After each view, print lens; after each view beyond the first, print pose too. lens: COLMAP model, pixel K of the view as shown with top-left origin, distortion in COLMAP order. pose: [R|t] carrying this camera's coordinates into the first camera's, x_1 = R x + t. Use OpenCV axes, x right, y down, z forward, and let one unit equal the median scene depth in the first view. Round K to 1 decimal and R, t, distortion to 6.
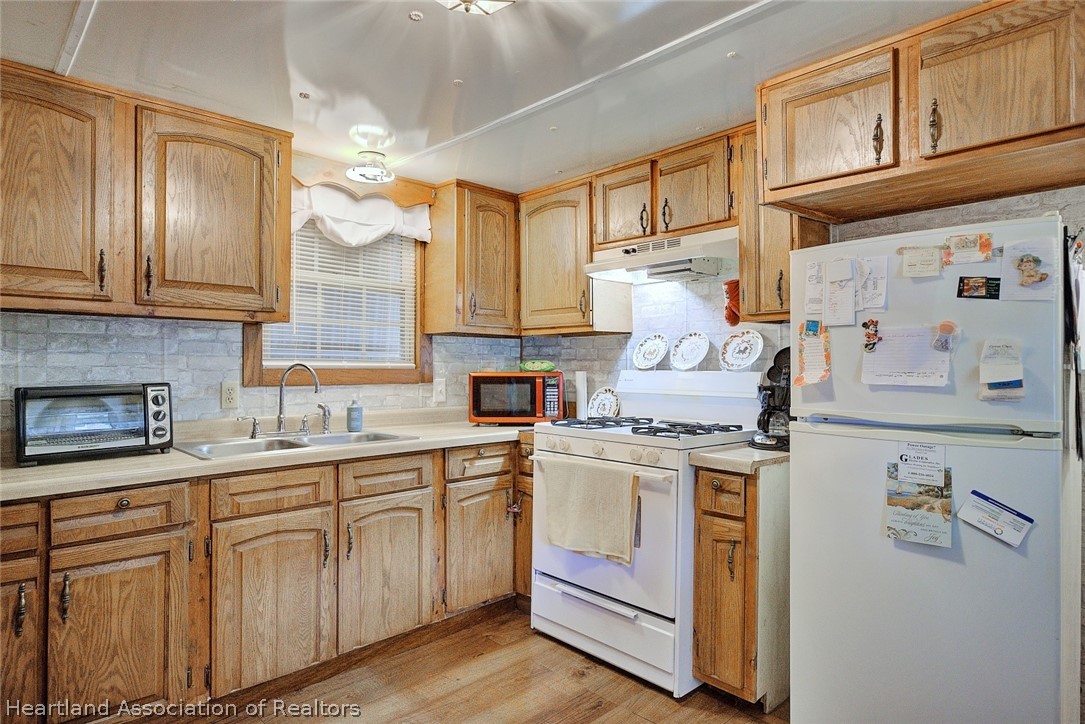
lens RADIAL K [[609.2, 0, 542.5], [0, 609.2, 362.0], [0, 0, 1]] dist [0.002960, 0.001914]
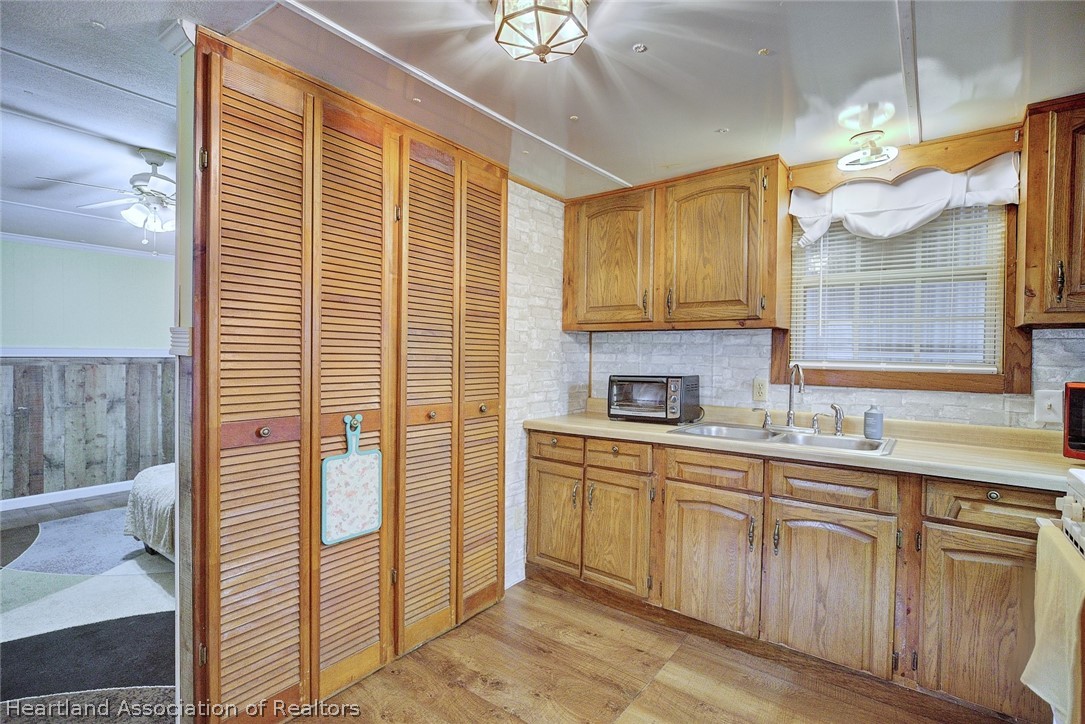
lens RADIAL K [[506.9, 0, 538.0], [0, 506.9, 363.3], [0, 0, 1]] dist [0.003004, 0.000995]
pose [[0.161083, 0.011215, -0.986877, 0.427560], [-0.012119, 0.999883, 0.009385, -0.002077], [0.986866, 0.010448, 0.161200, 0.428635]]
